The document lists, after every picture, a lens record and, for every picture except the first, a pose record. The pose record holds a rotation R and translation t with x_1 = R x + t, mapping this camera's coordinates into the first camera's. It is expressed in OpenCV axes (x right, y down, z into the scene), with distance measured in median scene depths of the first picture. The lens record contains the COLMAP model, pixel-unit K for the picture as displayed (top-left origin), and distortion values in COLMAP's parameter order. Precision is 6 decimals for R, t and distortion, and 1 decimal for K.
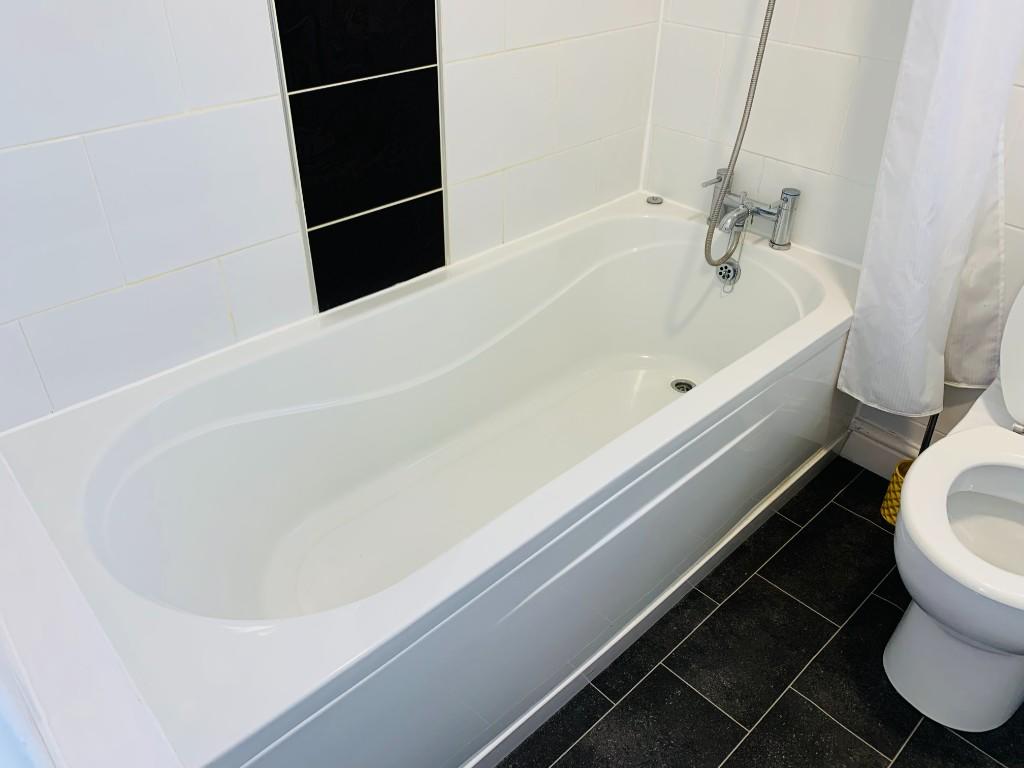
lens RADIAL K [[800.1, 0, 505.1], [0, 800.1, 385.2], [0, 0, 1]] dist [0.049661, -0.070838]
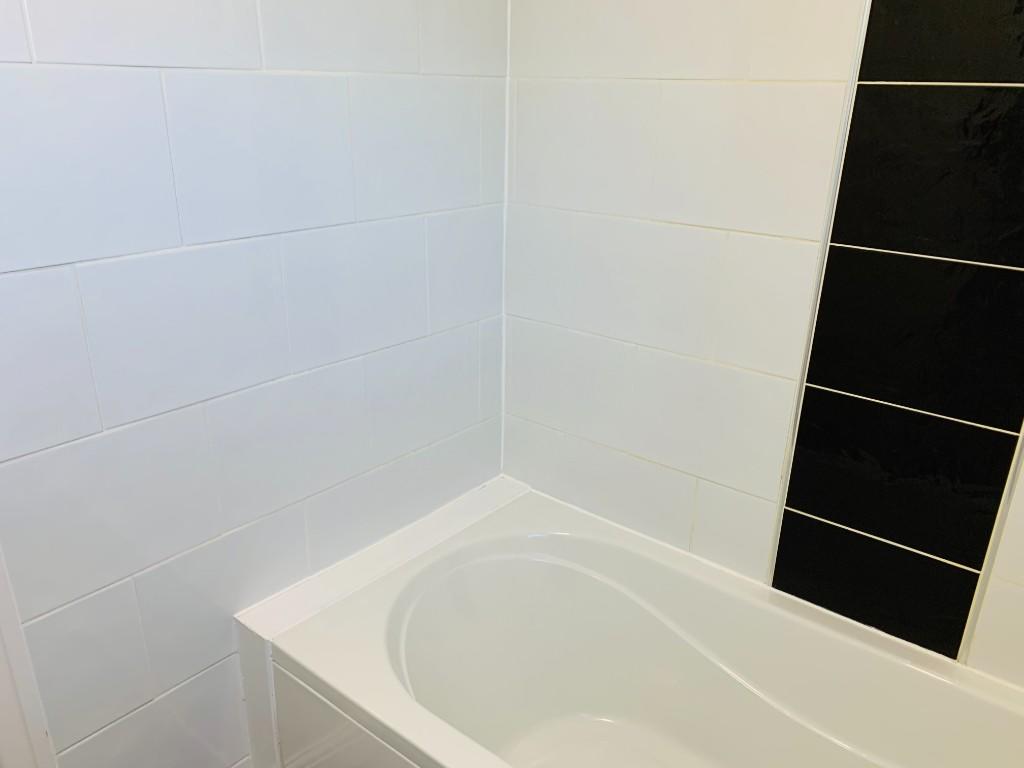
lens RADIAL K [[800.1, 0, 505.1], [0, 800.1, 385.2], [0, 0, 1]] dist [0.049661, -0.070838]
pose [[0.159639, 0.331802, -0.929744, 0.555898], [-0.599243, 0.781018, 0.175834, -0.261757], [0.784489, 0.529073, 0.323511, 0.292135]]
